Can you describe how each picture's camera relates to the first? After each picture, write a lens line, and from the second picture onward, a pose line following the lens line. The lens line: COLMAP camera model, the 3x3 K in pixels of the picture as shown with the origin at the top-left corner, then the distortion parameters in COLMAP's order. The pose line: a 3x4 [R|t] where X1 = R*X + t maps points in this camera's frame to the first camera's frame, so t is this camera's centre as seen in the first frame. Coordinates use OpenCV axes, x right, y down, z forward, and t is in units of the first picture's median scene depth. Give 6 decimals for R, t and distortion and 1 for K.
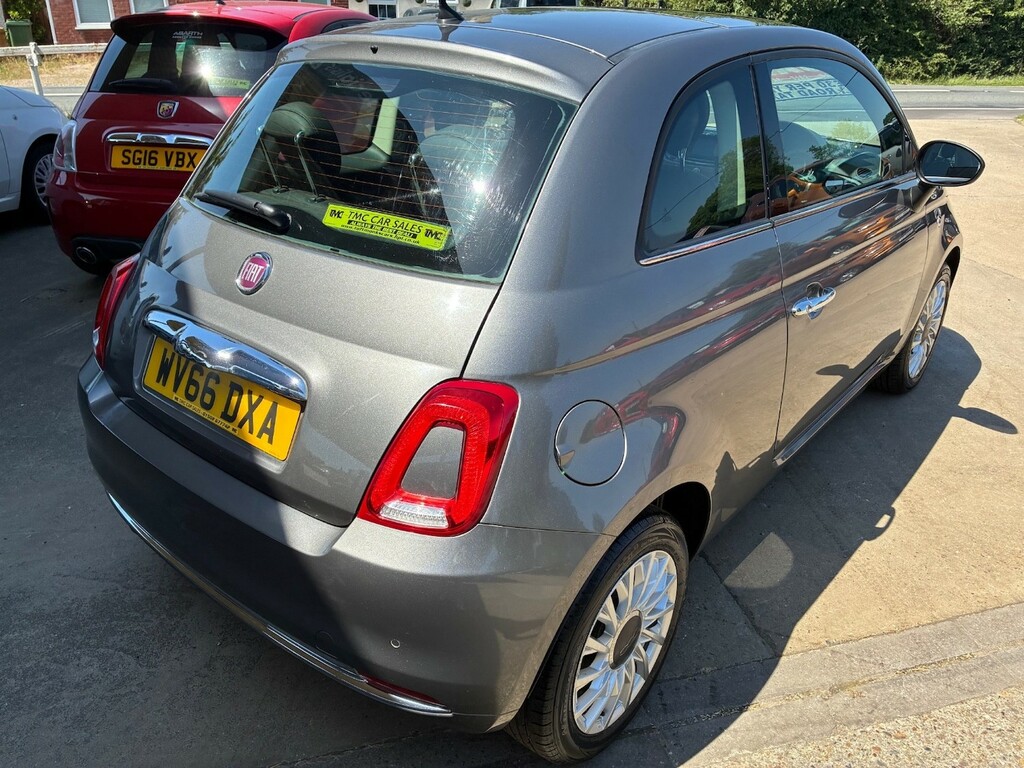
lens RADIAL K [[790.6, 0, 518.1], [0, 790.6, 380.4], [0, 0, 1]] dist [0.098508, -0.131024]
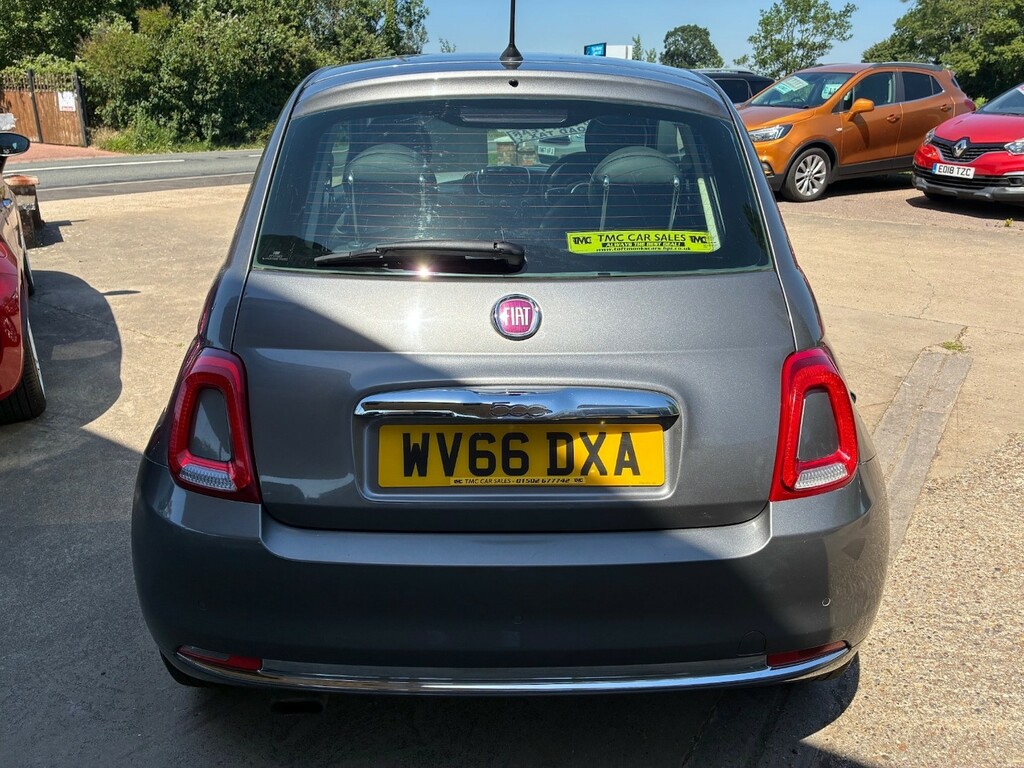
lens RADIAL K [[790.6, 0, 518.1], [0, 790.6, 380.4], [0, 0, 1]] dist [0.098508, -0.131024]
pose [[0.751054, -0.234100, 0.617345, -0.950074], [0.282379, 0.959091, 0.020154, -0.086235], [-0.596808, 0.159189, 0.786434, 0.307039]]
